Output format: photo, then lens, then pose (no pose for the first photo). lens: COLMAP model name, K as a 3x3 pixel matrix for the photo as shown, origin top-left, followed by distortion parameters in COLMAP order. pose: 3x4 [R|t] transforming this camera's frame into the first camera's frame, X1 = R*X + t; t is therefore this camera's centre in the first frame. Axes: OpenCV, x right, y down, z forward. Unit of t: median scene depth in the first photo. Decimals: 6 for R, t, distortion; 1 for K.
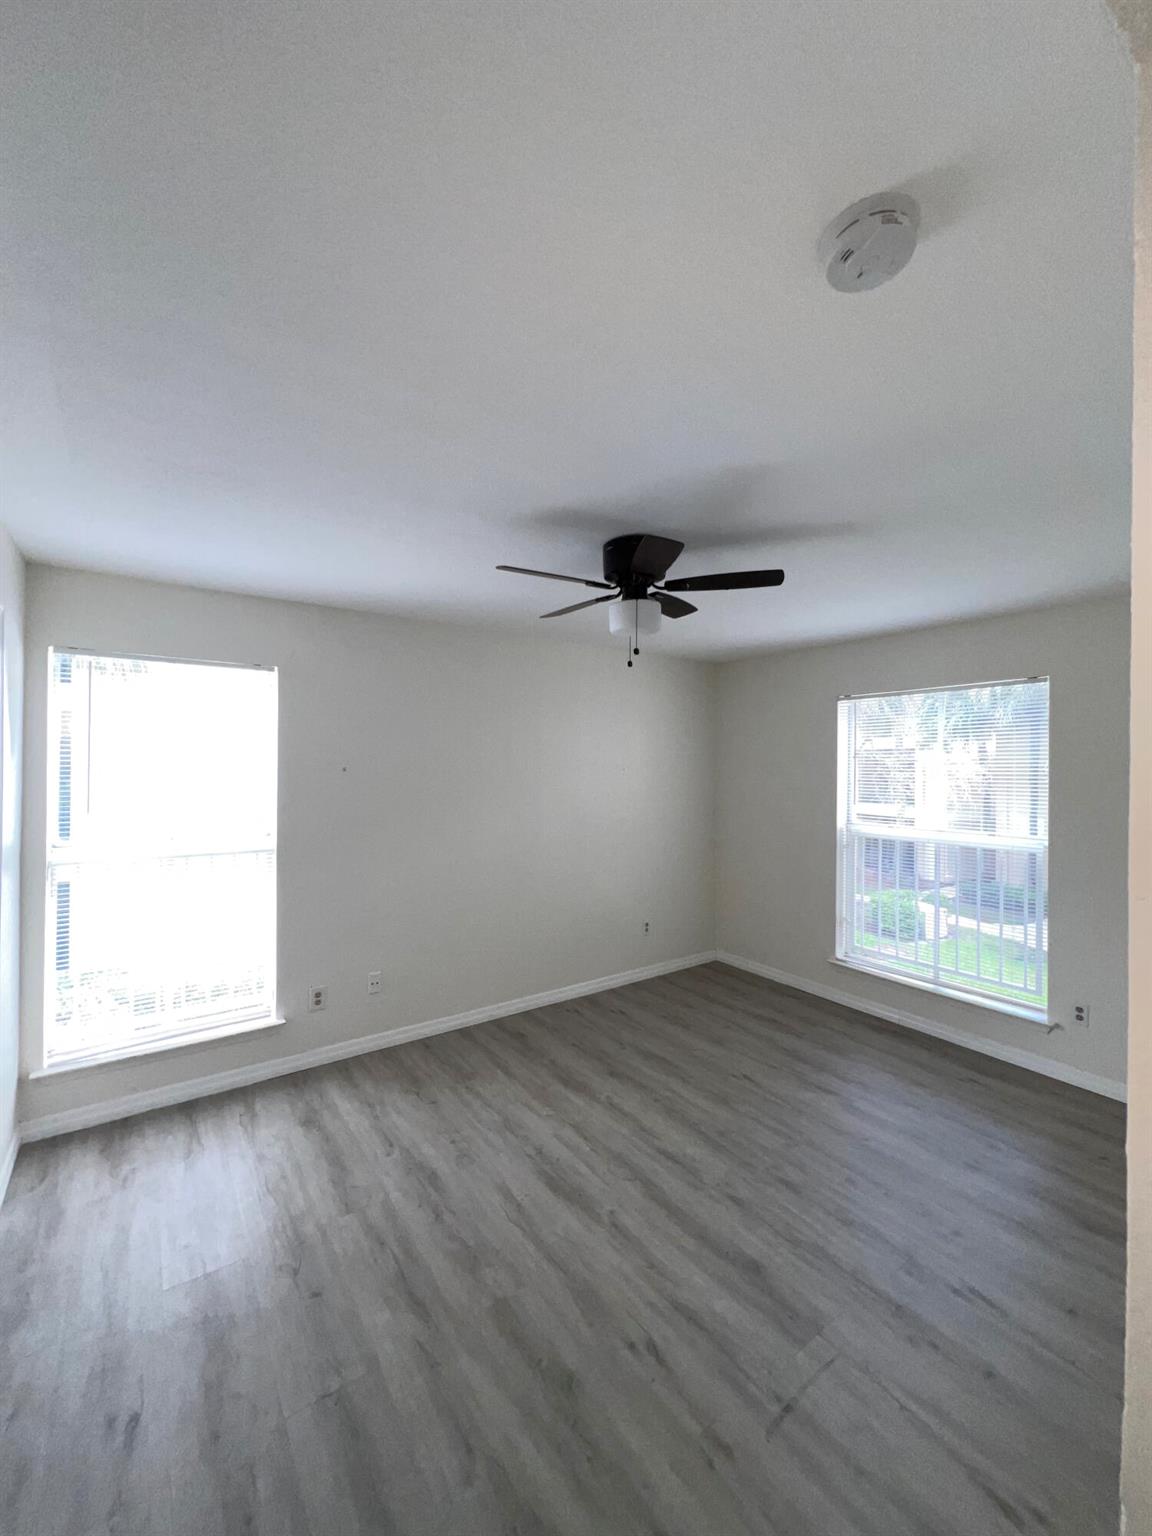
lens RADIAL K [[614.4, 0, 575.7], [0, 614.4, 766.3], [0, 0, 1]] dist [-0.000596, 0.000411]
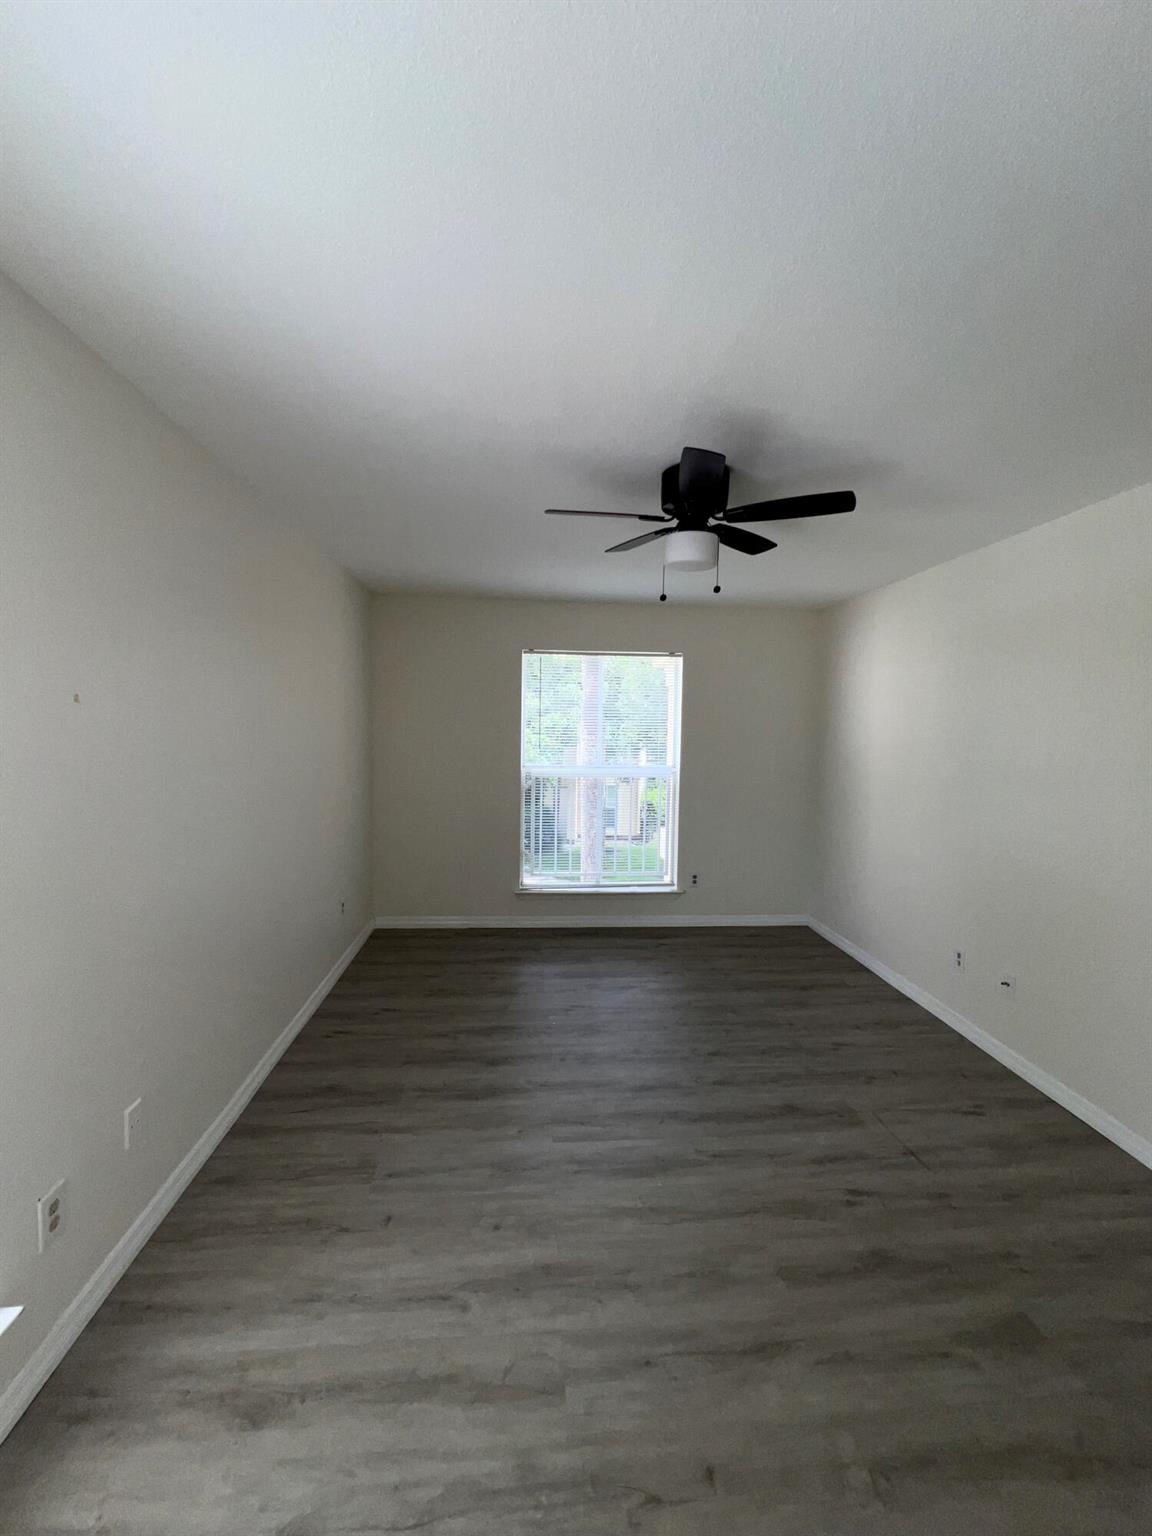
lens RADIAL K [[614.4, 0, 577.4], [0, 614.4, 766.7], [0, 0, 1]] dist [-0.000596, 0.000411]
pose [[0.504494, -0.052067, 0.861844, -0.821381], [-0.015738, 0.997460, 0.069473, 0.027719], [-0.863272, -0.048613, 0.502393, 0.649308]]
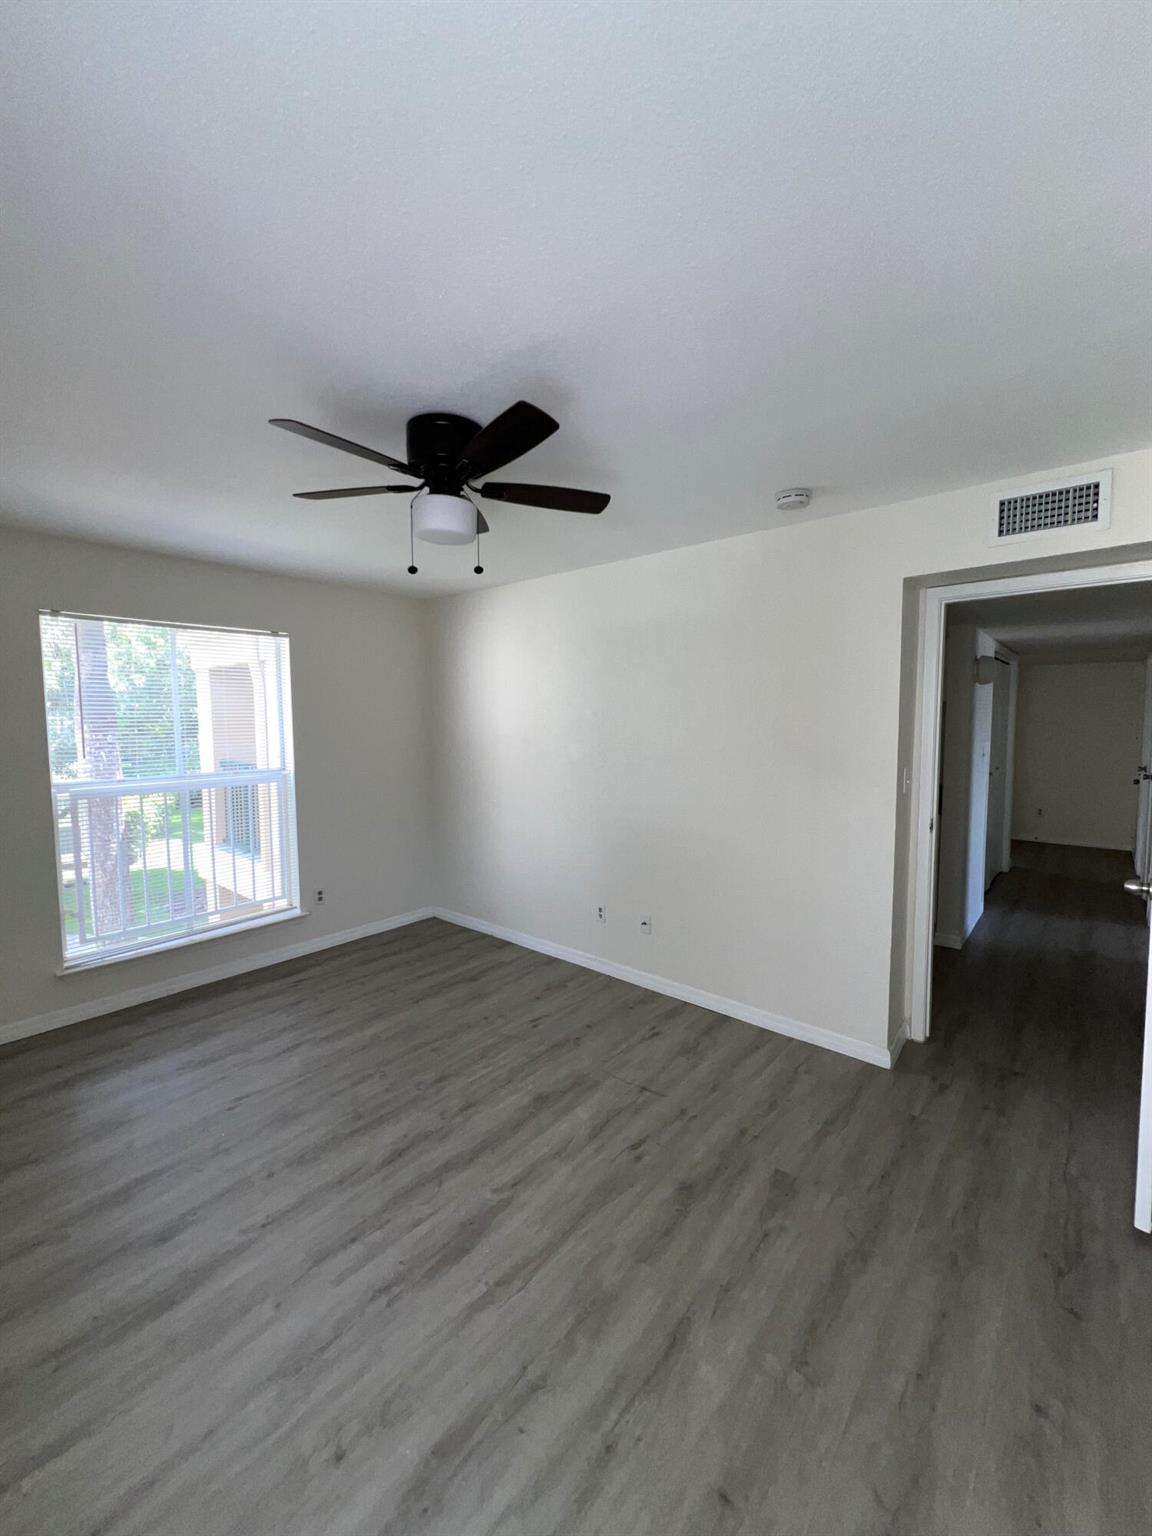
lens RADIAL K [[614.4, 0, 578.0], [0, 614.4, 765.8], [0, 0, 1]] dist [-0.000596, 0.000411]
pose [[-0.249995, -0.079553, 0.964973, -0.755396], [0.000829, 0.996601, 0.082376, 0.016991], [-0.968247, 0.021394, -0.249080, 1.025634]]
